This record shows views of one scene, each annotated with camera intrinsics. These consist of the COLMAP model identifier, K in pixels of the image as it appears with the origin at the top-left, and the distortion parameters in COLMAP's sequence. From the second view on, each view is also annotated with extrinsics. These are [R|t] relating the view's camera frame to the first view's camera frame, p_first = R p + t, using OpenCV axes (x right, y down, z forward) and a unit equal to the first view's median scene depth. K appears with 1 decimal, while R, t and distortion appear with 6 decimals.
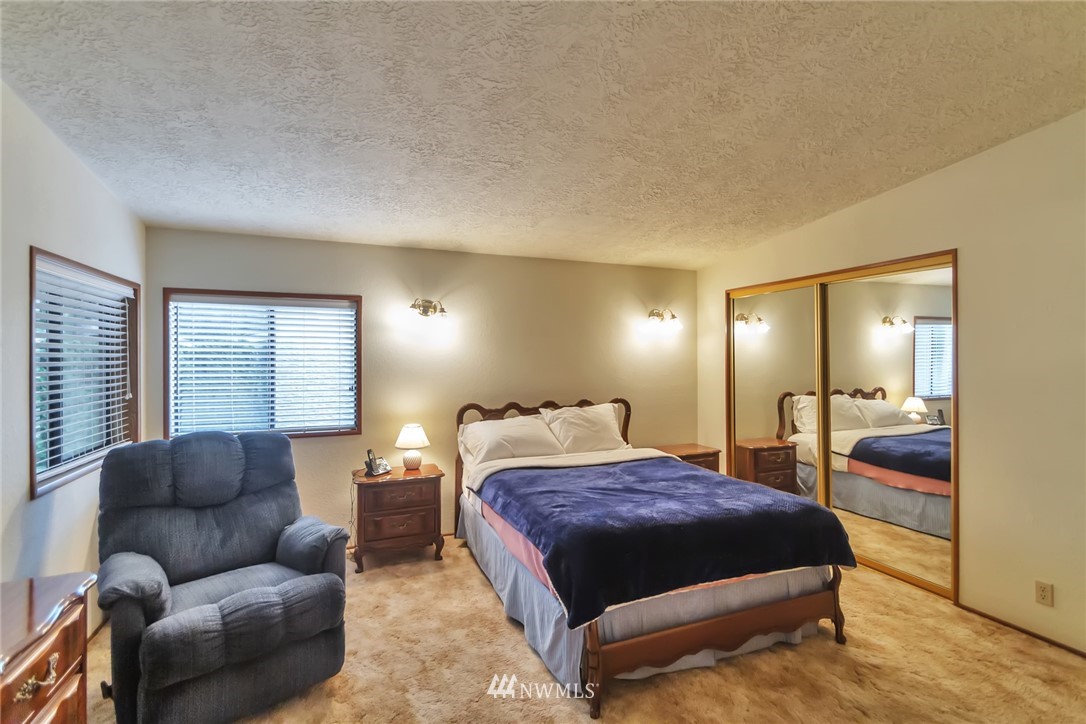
lens RADIAL K [[504.3, 0, 542.5], [0, 504.3, 359.3], [0, 0, 1]] dist [0.001152, 0.000256]
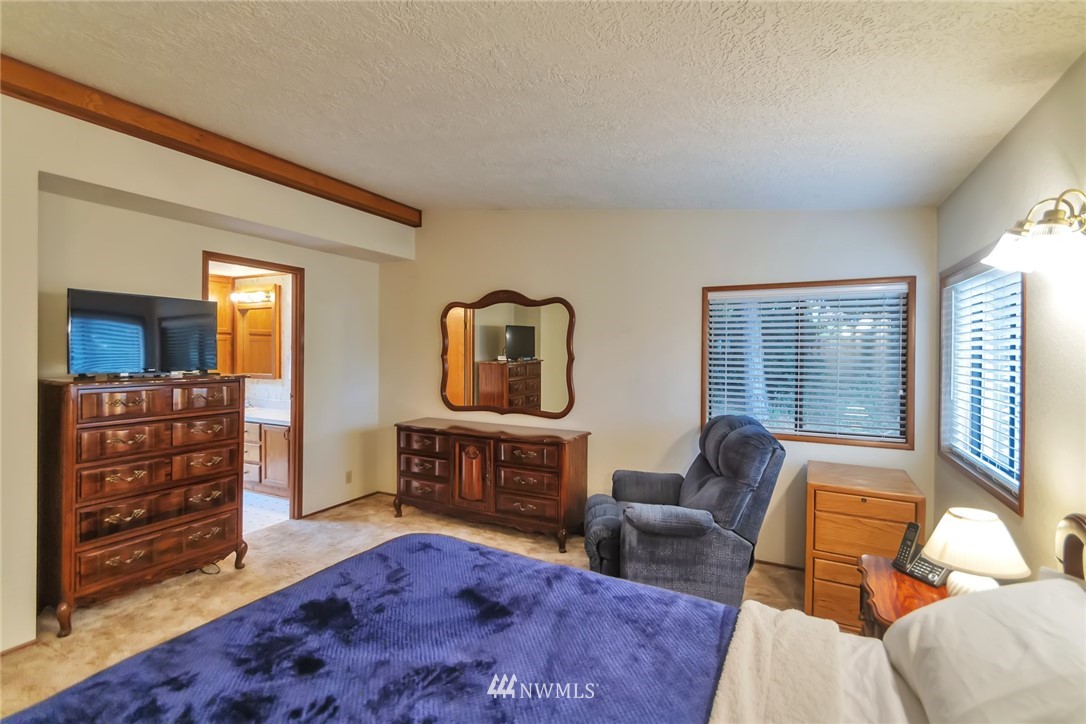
lens RADIAL K [[504.3, 0, 540.6], [0, 504.3, 354.9], [0, 0, 1]] dist [0.001152, 0.000256]
pose [[-0.757378, -0.004187, -0.652963, 0.318787], [-0.013383, 0.999869, 0.009112, 0.000363], [0.652839, 0.015639, -0.757335, 1.132274]]
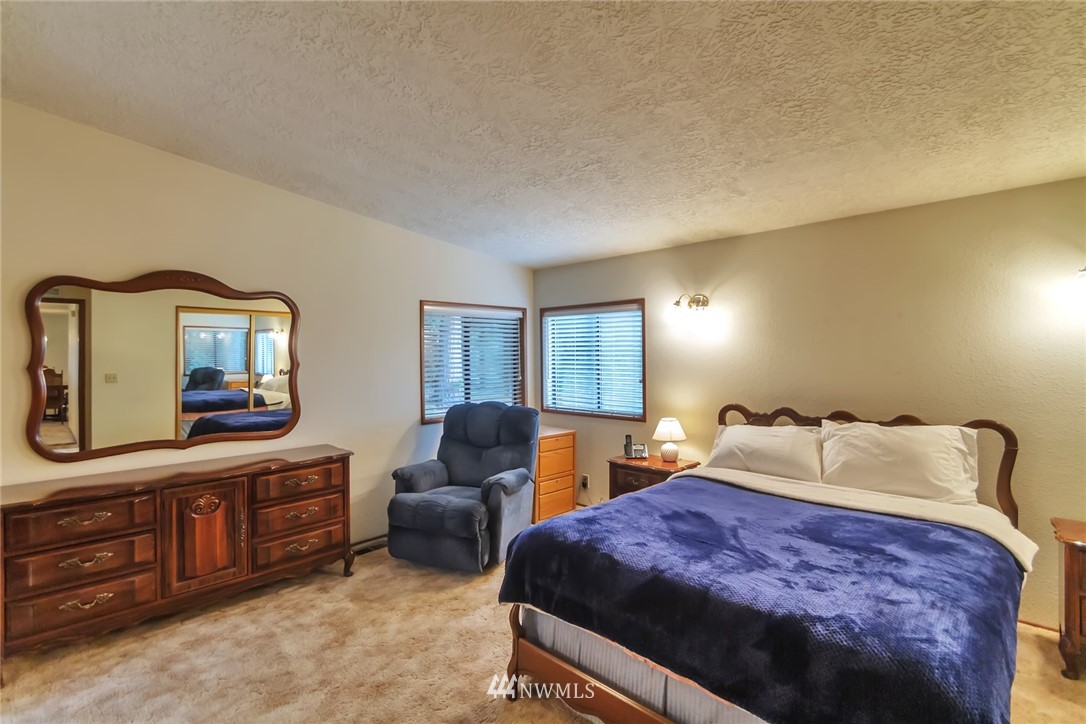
lens RADIAL K [[504.3, 0, 542.5], [0, 504.3, 357.5], [0, 0, 1]] dist [0.001152, 0.000256]
pose [[0.402770, 0.002681, -0.915297, 0.611047], [0.001843, 0.999991, 0.003740, 0.000938], [0.915300, -0.003193, 0.402761, 0.364291]]
